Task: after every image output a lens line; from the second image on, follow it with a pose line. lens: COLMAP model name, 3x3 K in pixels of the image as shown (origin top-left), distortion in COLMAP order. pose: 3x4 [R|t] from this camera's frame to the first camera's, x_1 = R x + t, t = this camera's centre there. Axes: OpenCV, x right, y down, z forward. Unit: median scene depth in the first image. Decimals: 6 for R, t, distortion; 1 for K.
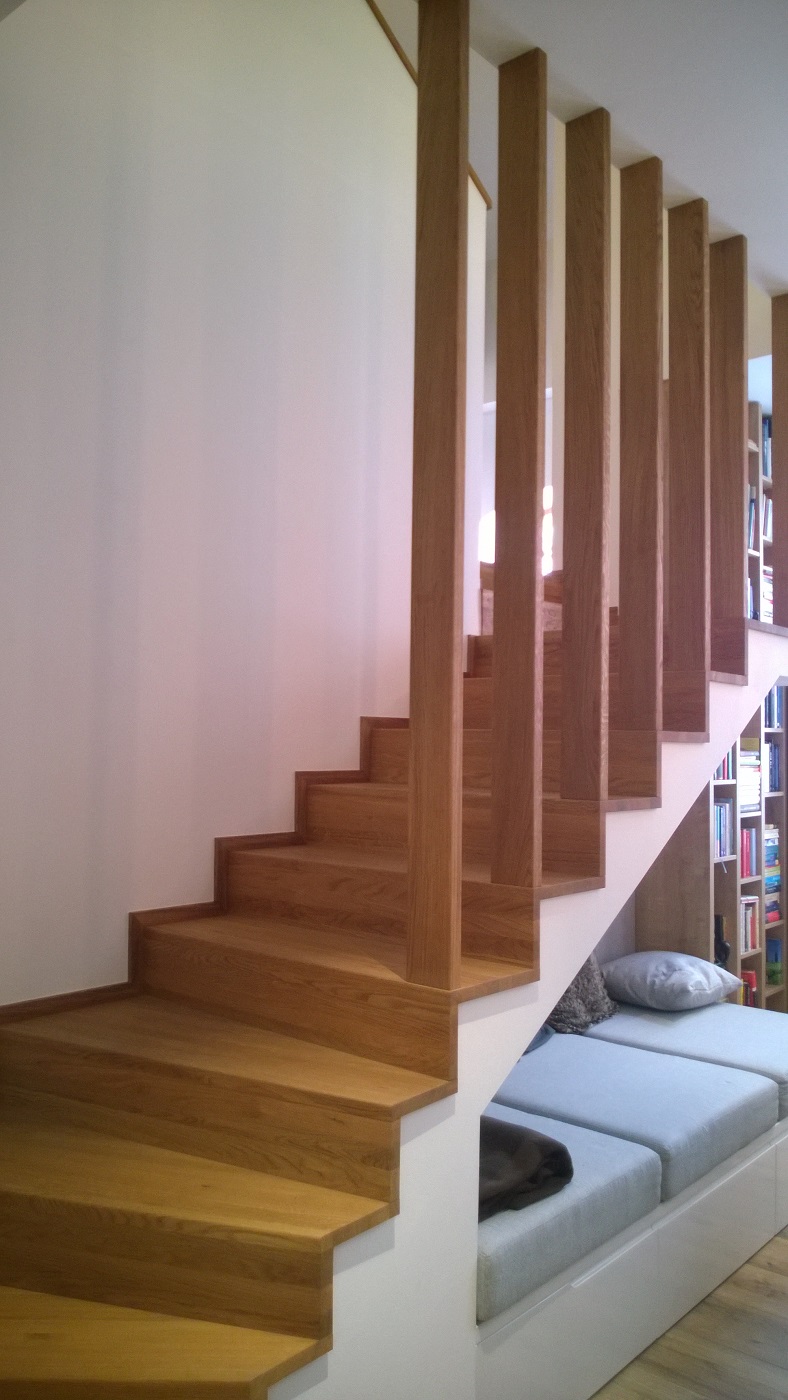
lens RADIAL K [[1083.0, 0, 394.0], [0, 1083.0, 700.0], [0, 0, 1]] dist [0.002691, -0.058011]
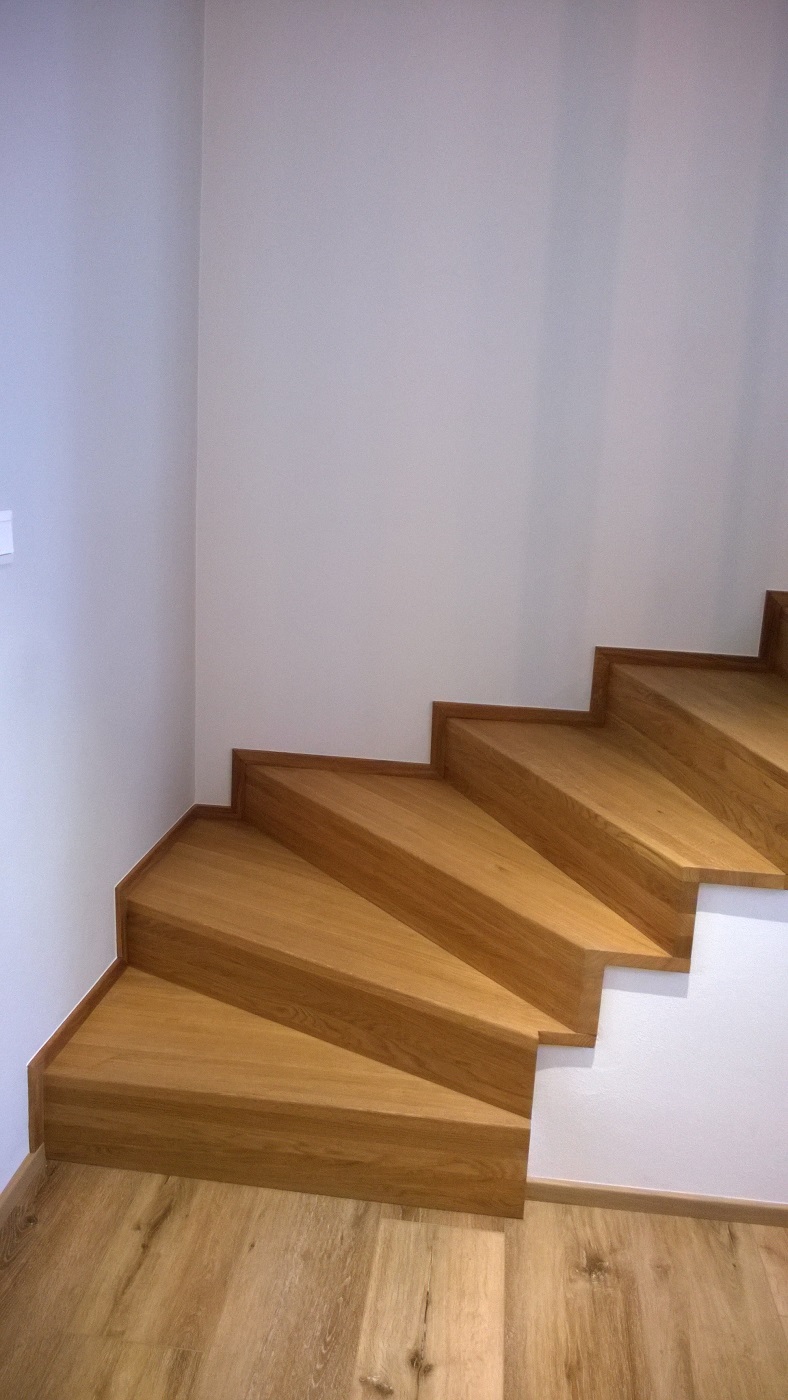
lens RADIAL K [[1083.0, 0, 394.0], [0, 1083.0, 700.0], [0, 0, 1]] dist [0.002691, -0.058011]
pose [[0.565414, 0.195957, -0.801192, 0.377757], [-0.015314, 0.973695, 0.227340, 0.067400], [0.824665, -0.116272, 0.553541, 0.130824]]
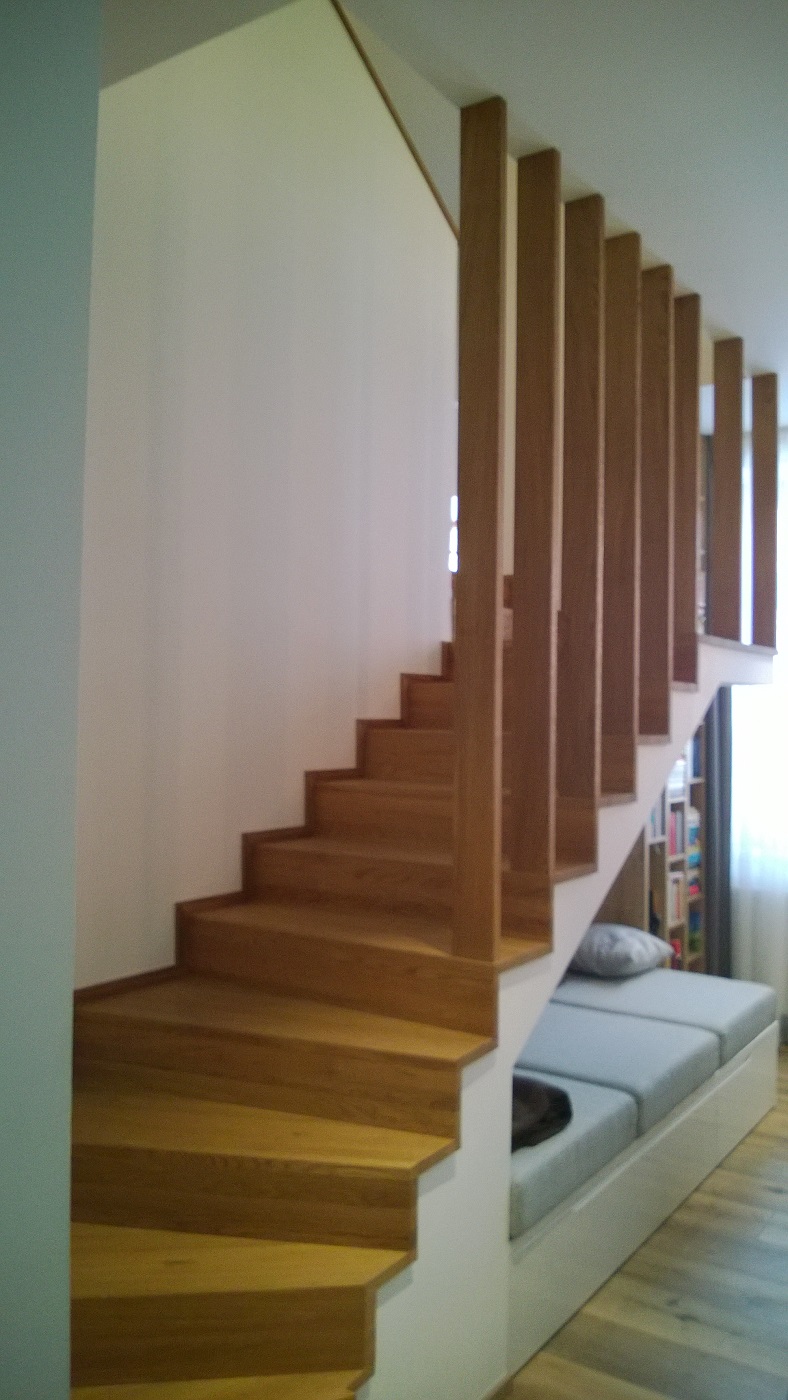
lens RADIAL K [[1099.9, 0, 394.0], [0, 1099.9, 700.0], [0, 0, 1]] dist [0.003312, -0.095741]
pose [[0.993383, -0.000943, 0.114846, -0.146443], [-0.001856, 0.999704, 0.024259, -0.037459], [-0.114835, -0.024311, 0.993087, -0.135619]]
